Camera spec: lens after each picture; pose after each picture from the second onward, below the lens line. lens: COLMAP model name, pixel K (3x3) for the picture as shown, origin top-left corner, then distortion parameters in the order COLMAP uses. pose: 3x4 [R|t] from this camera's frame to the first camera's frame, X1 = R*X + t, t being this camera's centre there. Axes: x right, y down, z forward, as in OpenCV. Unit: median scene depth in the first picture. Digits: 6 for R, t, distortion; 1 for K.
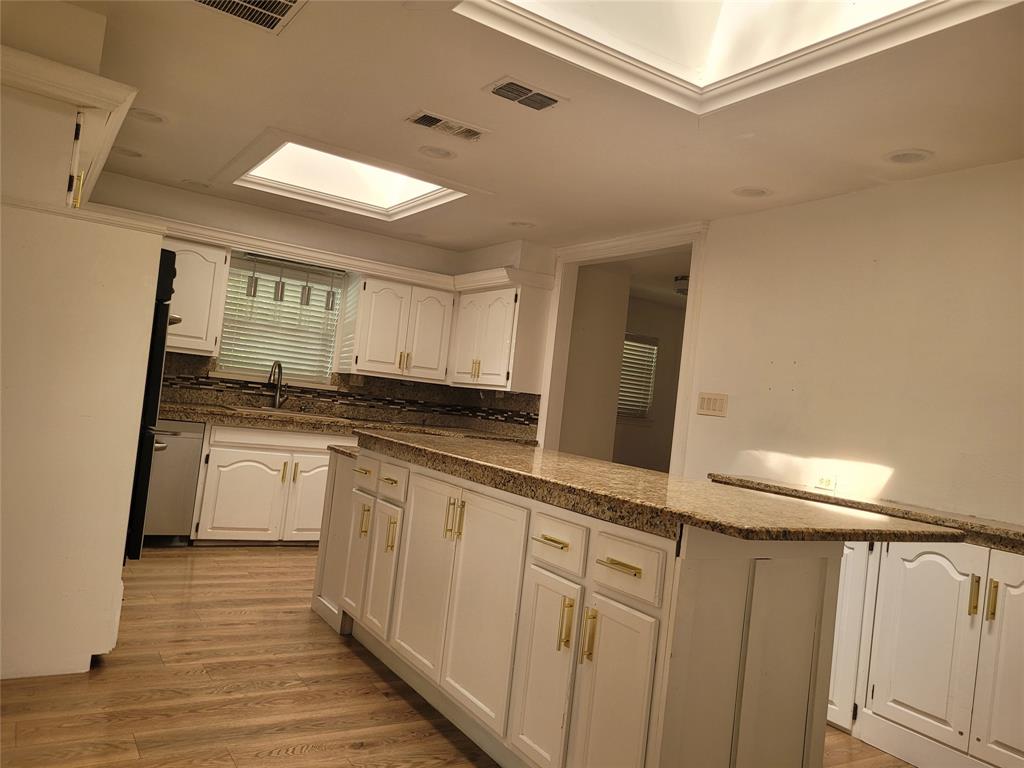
lens RADIAL K [[777.1, 0, 508.7], [0, 777.1, 380.0], [0, 0, 1]] dist [0.040295, -0.001566]
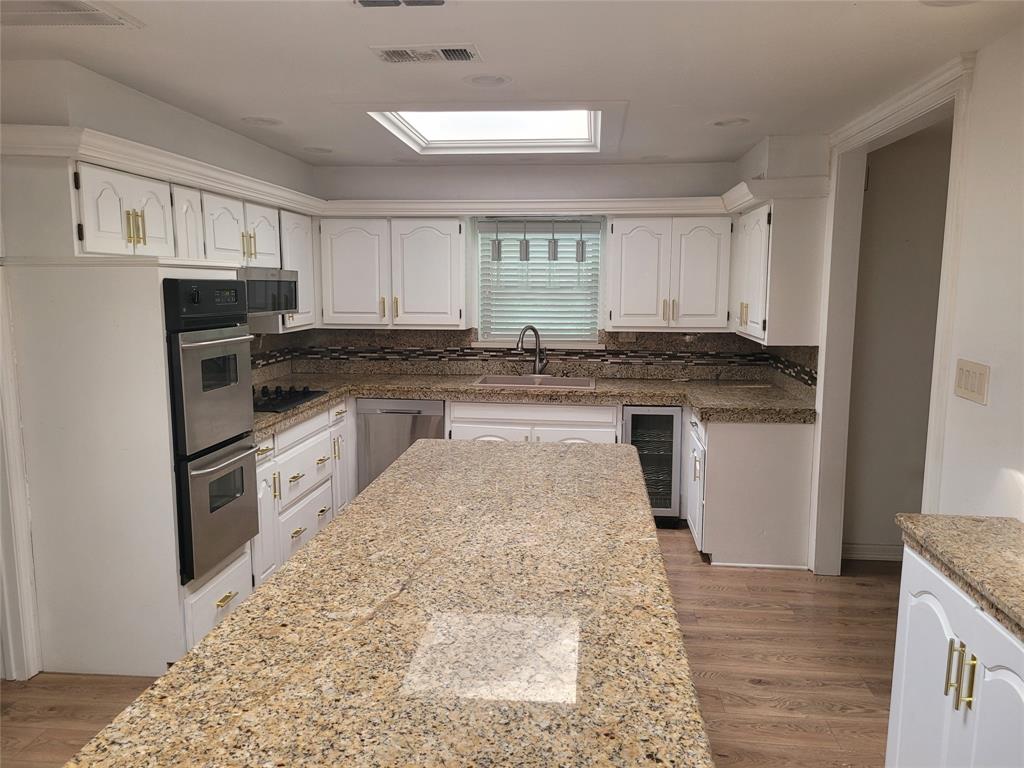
lens RADIAL K [[777.1, 0, 514.9], [0, 777.1, 393.1], [0, 0, 1]] dist [0.040295, -0.001566]
pose [[0.789642, -0.019253, -0.613265, 0.259259], [0.103893, 0.989270, 0.102715, -0.041290], [0.604708, -0.144822, 0.783170, 0.241549]]
